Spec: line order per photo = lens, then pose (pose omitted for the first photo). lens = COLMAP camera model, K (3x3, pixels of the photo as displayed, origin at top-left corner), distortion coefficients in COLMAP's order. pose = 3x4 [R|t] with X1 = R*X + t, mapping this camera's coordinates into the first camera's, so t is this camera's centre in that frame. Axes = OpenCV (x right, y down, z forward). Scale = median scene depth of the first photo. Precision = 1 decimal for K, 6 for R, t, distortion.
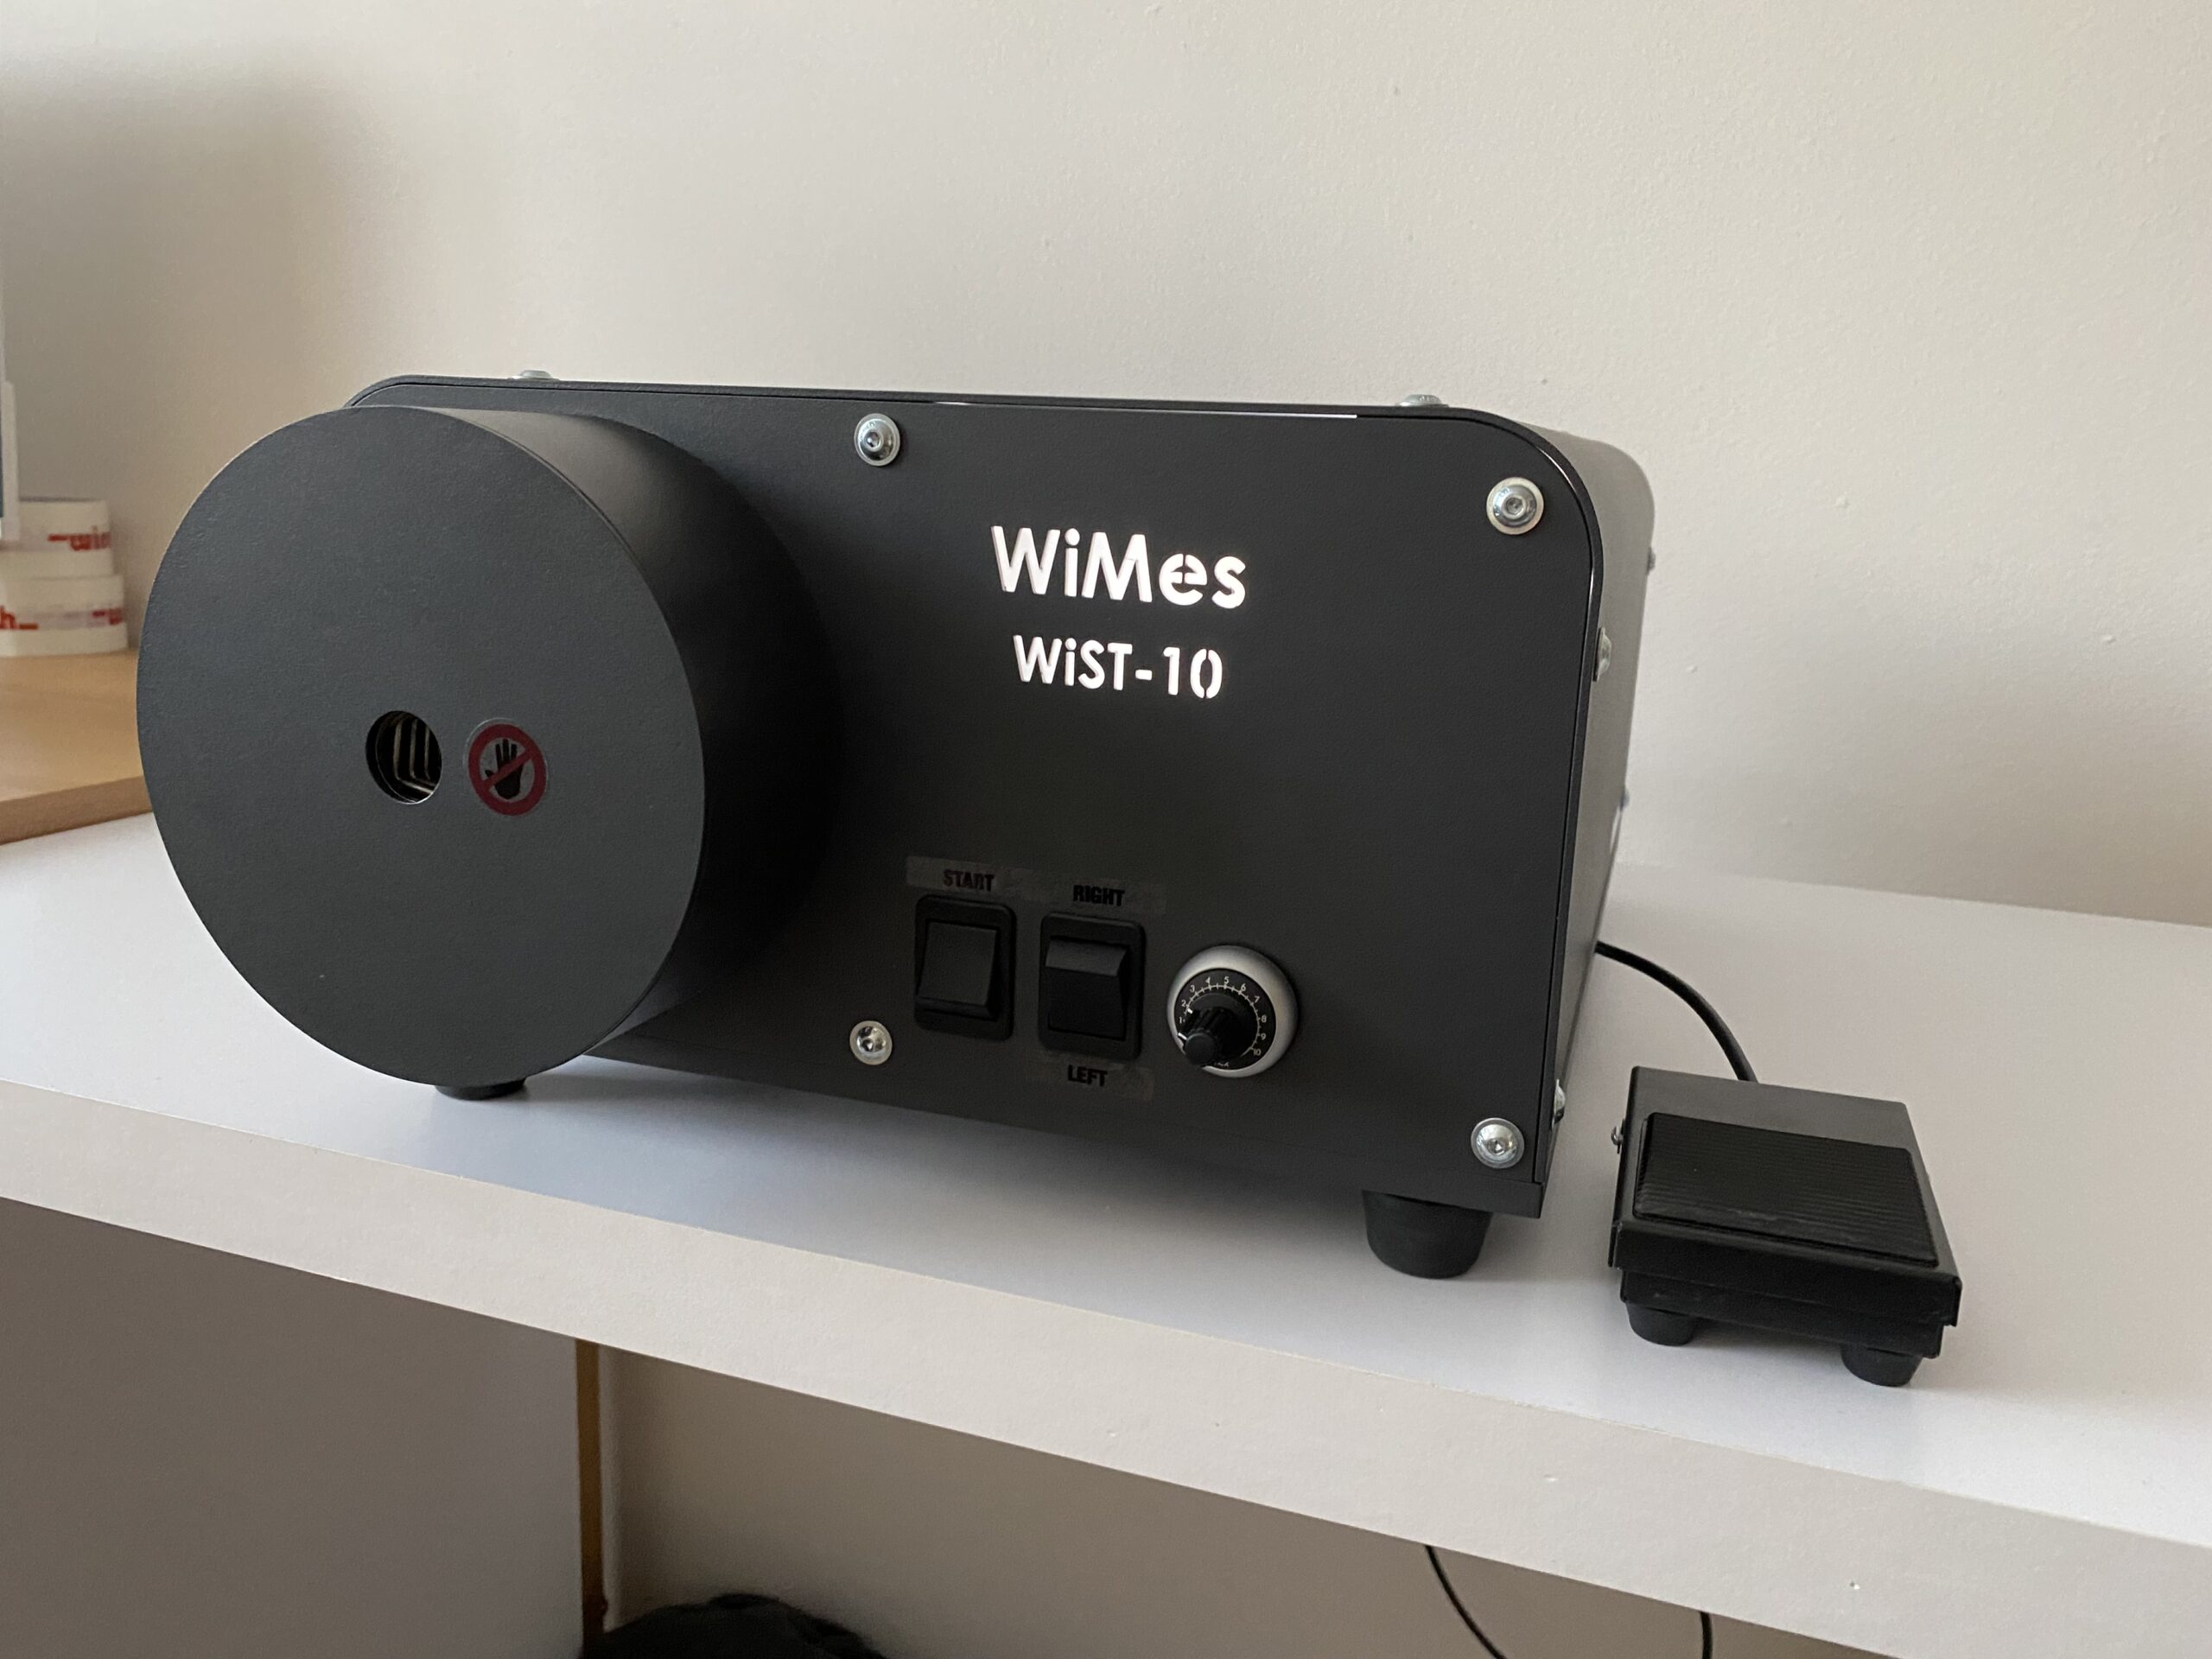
lens RADIAL K [[1677.2, 0, 1119.5], [0, 1677.2, 803.6], [0, 0, 1]] dist [0.101568, -0.179899]
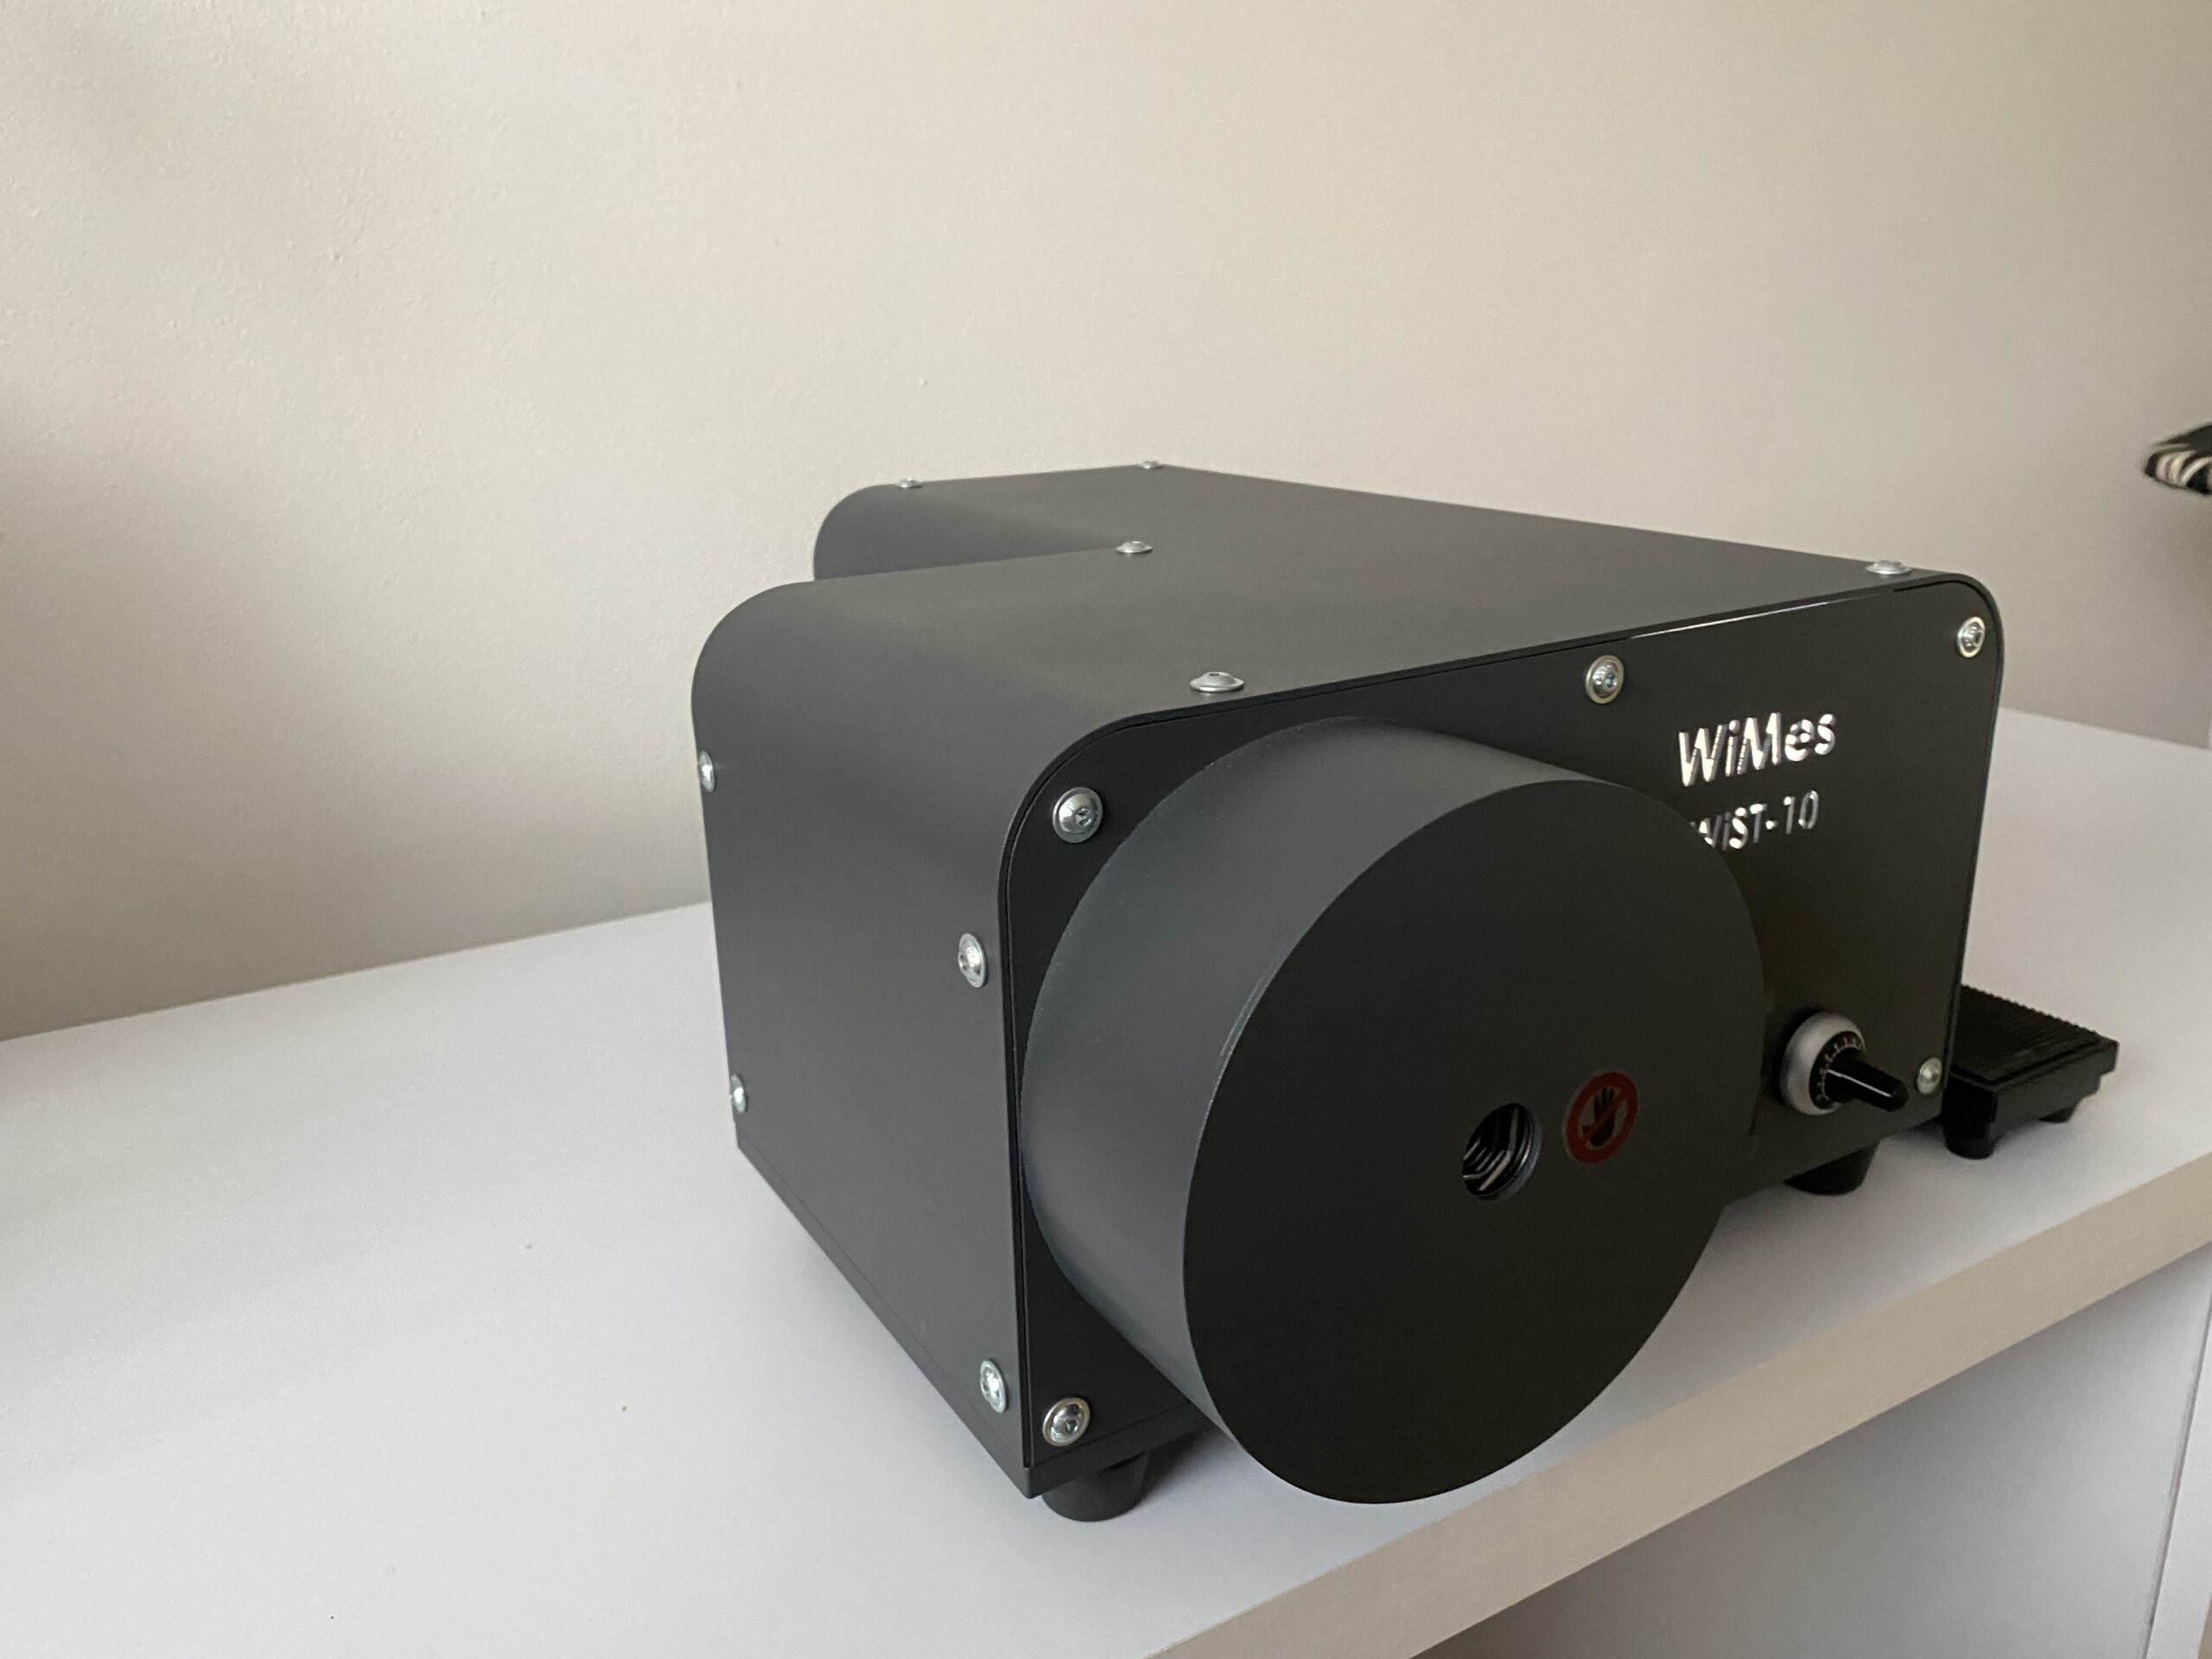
lens RADIAL K [[1694.5, 0, 1117.5], [0, 1694.5, 800.5], [0, 0, 1]] dist [0.000283, -0.001814]
pose [[0.649159, -0.276634, 0.708566, -1.116143], [0.205338, 0.960672, 0.186937, -0.407642], [-0.732413, 0.024143, 0.680433, 0.525650]]
